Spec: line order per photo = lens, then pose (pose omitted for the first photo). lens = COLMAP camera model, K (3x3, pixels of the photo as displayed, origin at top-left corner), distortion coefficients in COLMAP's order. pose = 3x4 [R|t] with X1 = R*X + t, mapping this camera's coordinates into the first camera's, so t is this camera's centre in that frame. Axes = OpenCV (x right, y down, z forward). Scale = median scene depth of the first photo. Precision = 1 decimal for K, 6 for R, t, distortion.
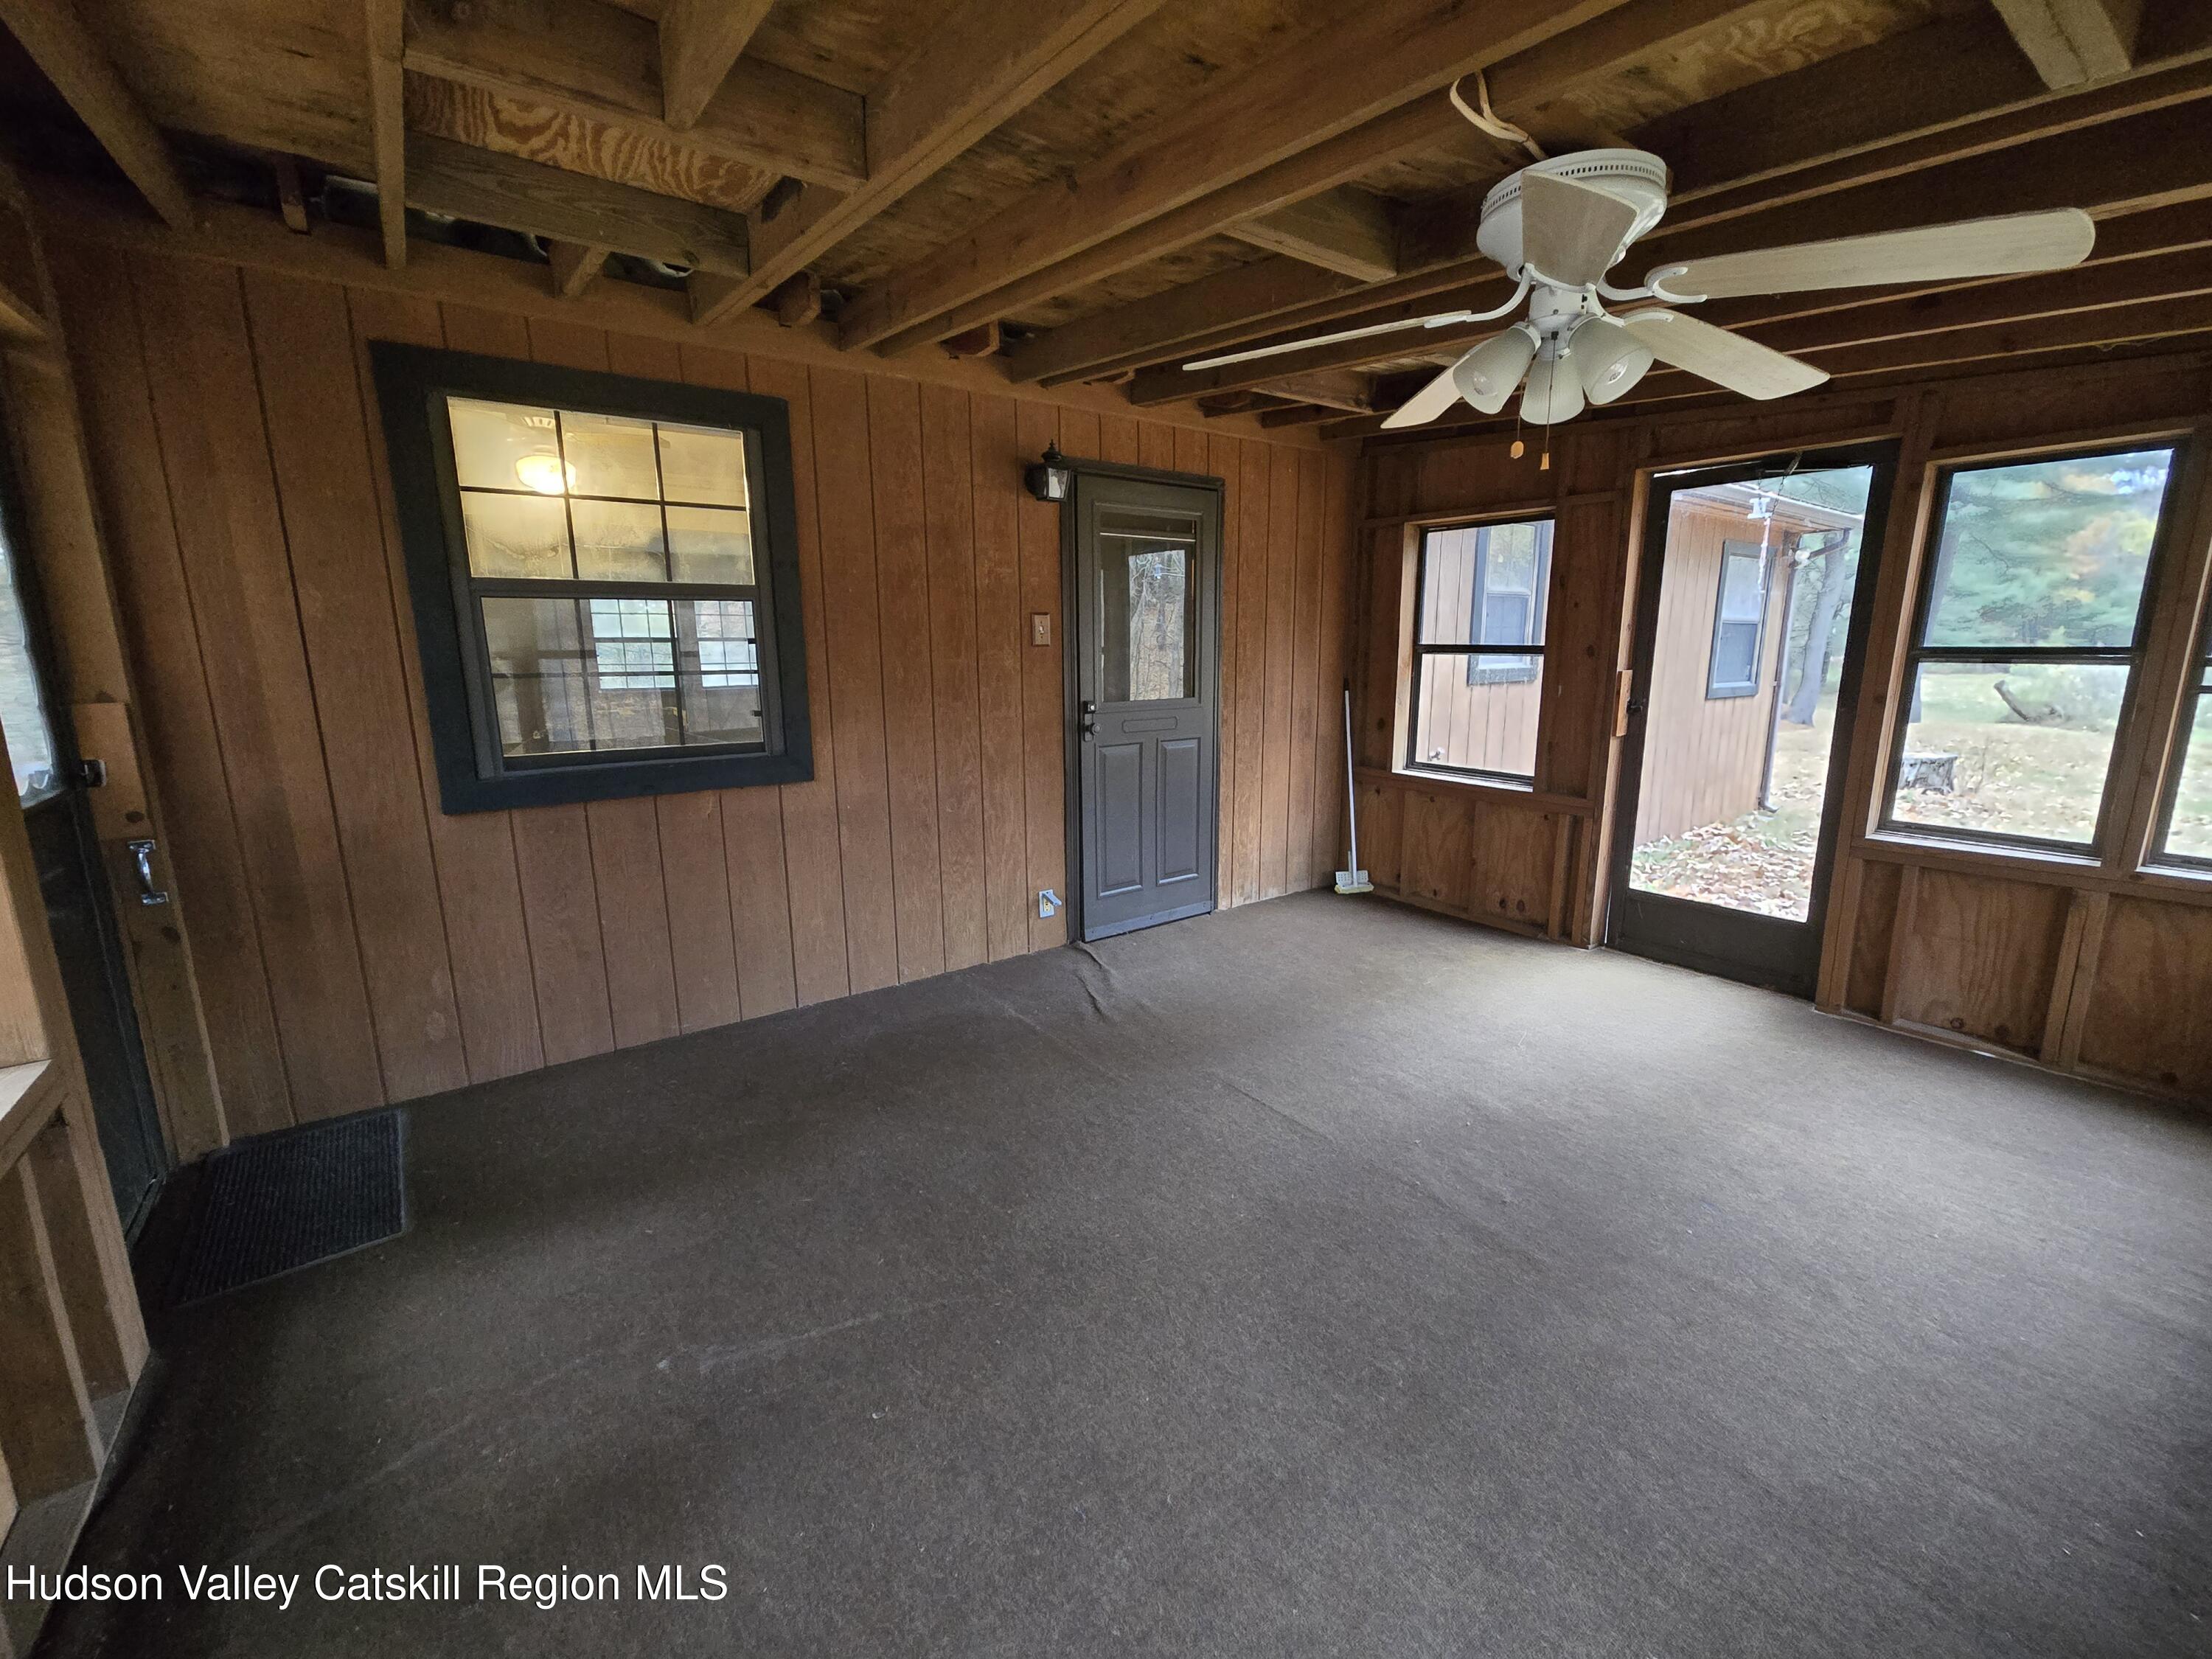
lens RADIAL K [[968.1, 0, 1122.1], [0, 968.1, 830.9], [0, 0, 1]] dist [-0.001671, -0.000180]
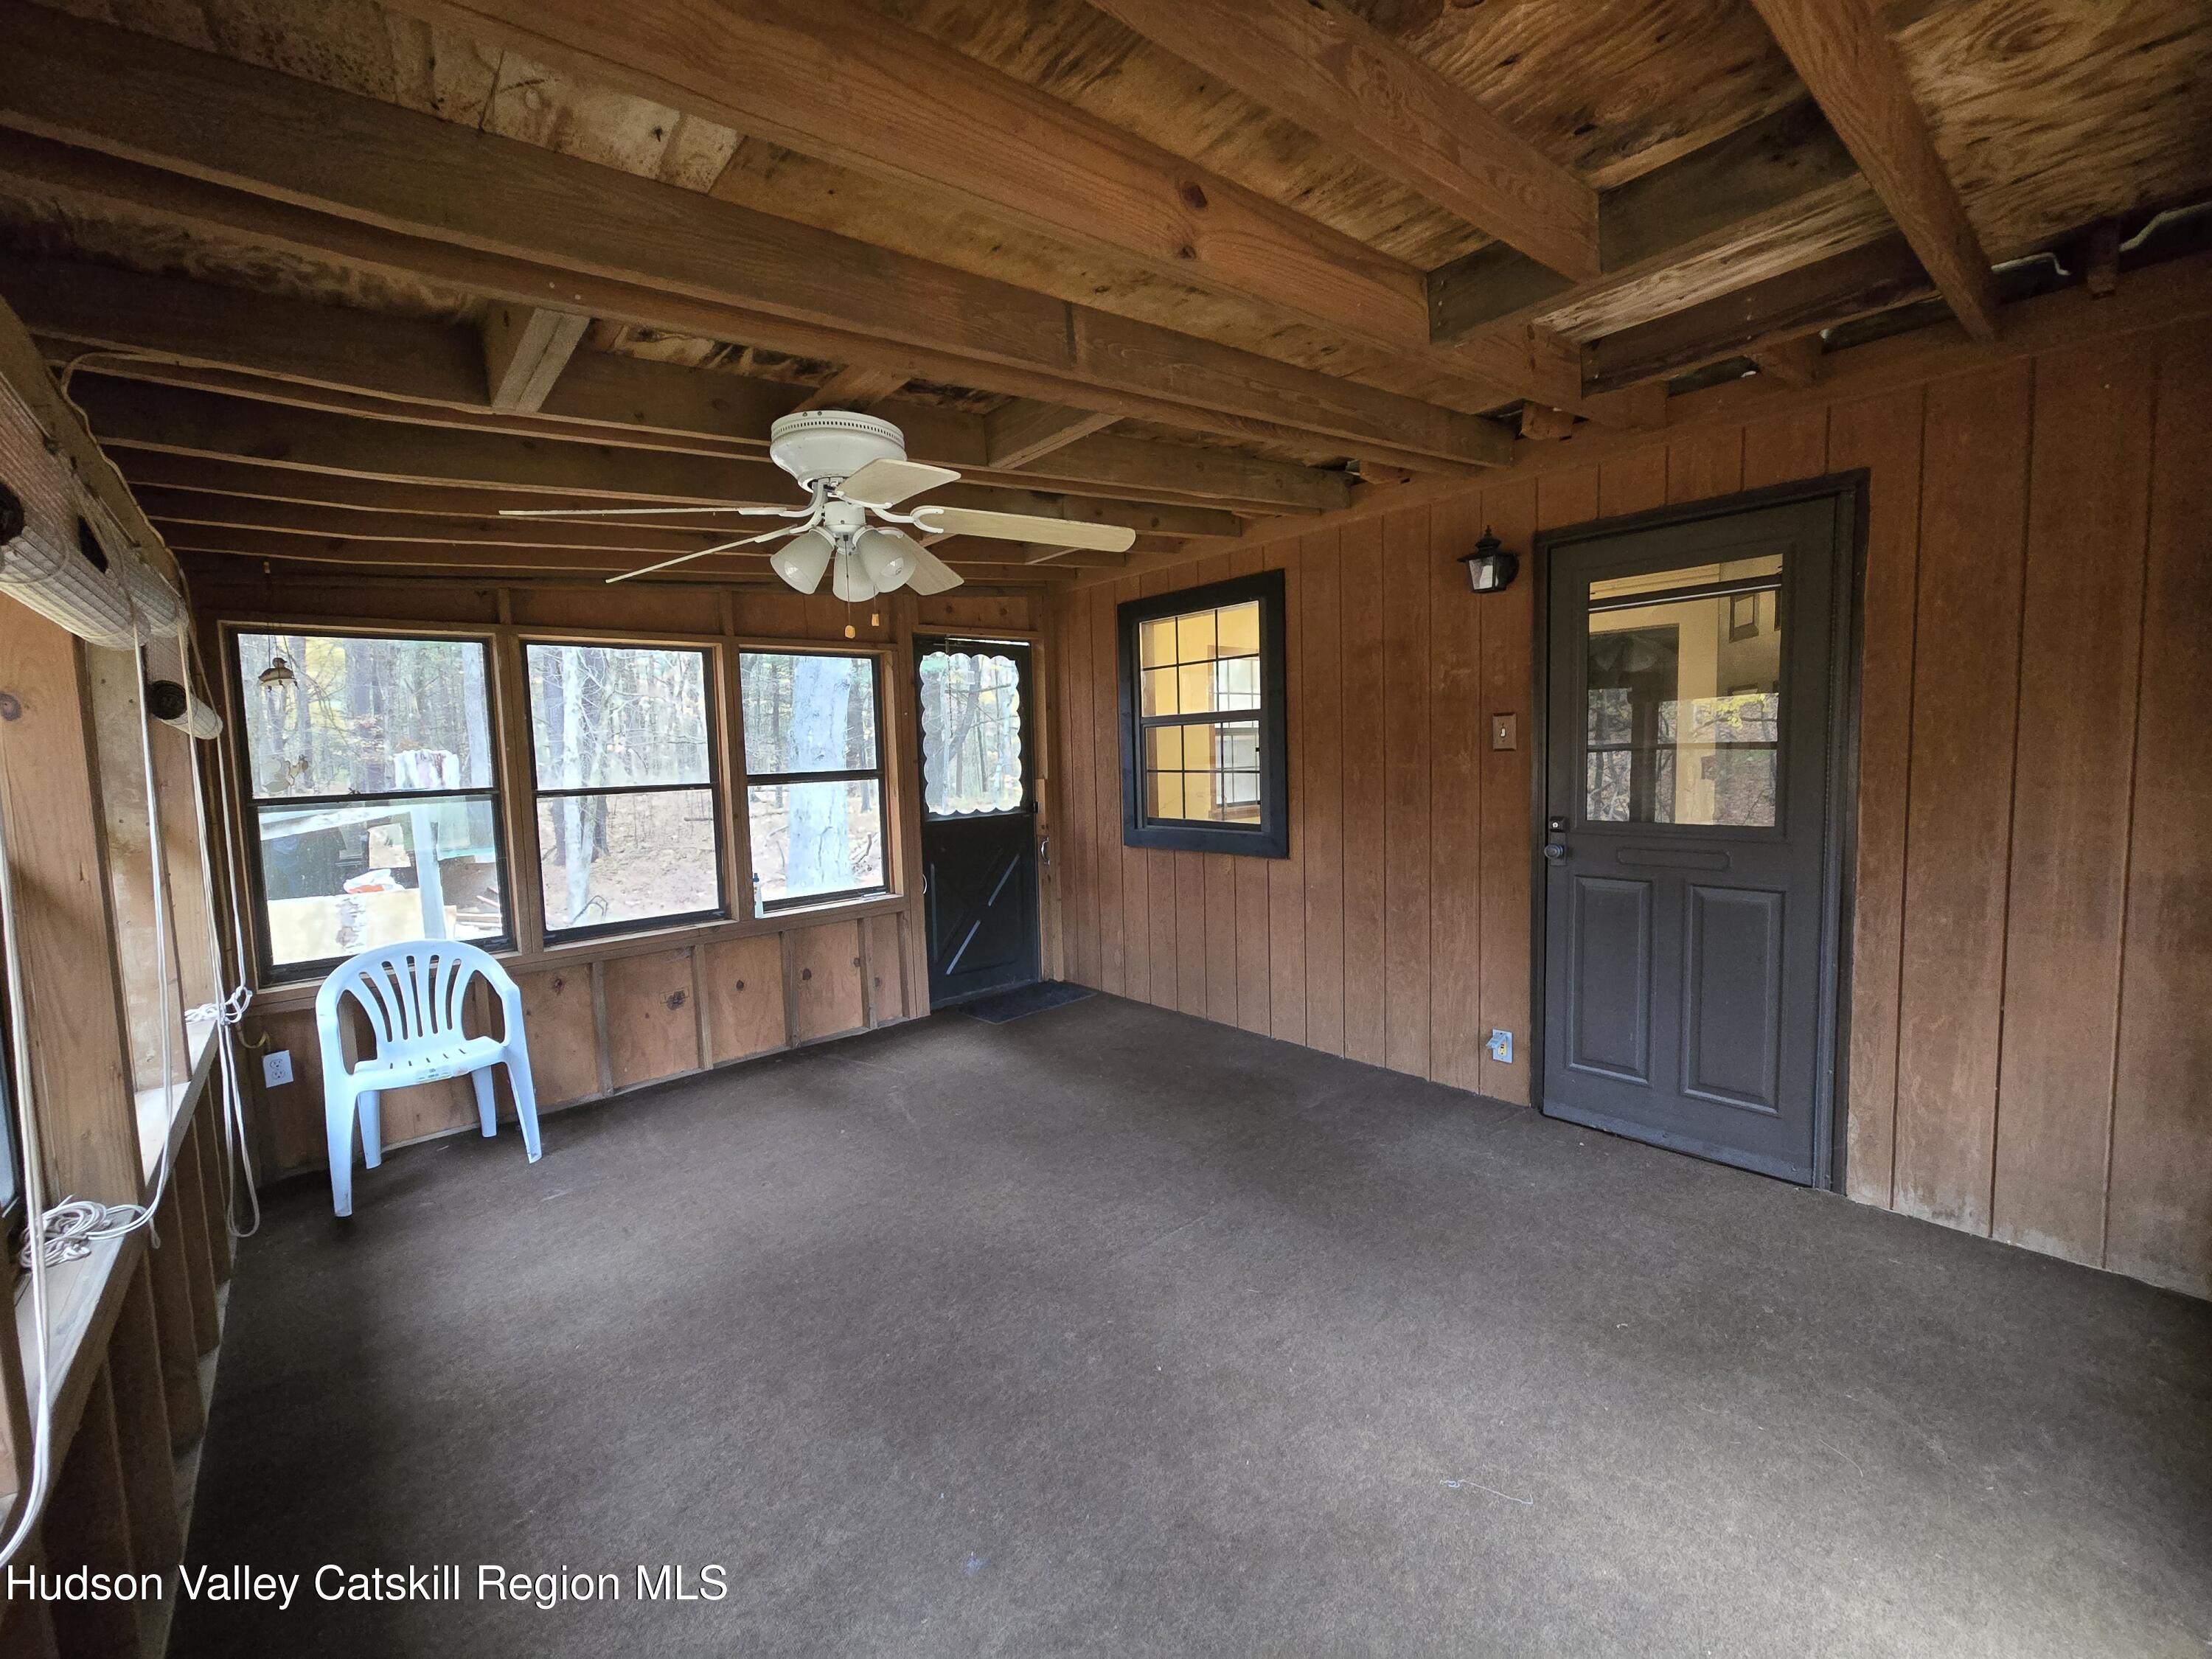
lens RADIAL K [[900.1, 0, 1106.0], [0, 900.1, 829.5], [0, 0, 1]] dist [-0.002080, -0.000063]
pose [[0.057784, 0.079884, -0.995128, 0.778639], [-0.175298, 0.982118, 0.068661, -0.122148], [0.982818, 0.170477, 0.070754, 0.647929]]
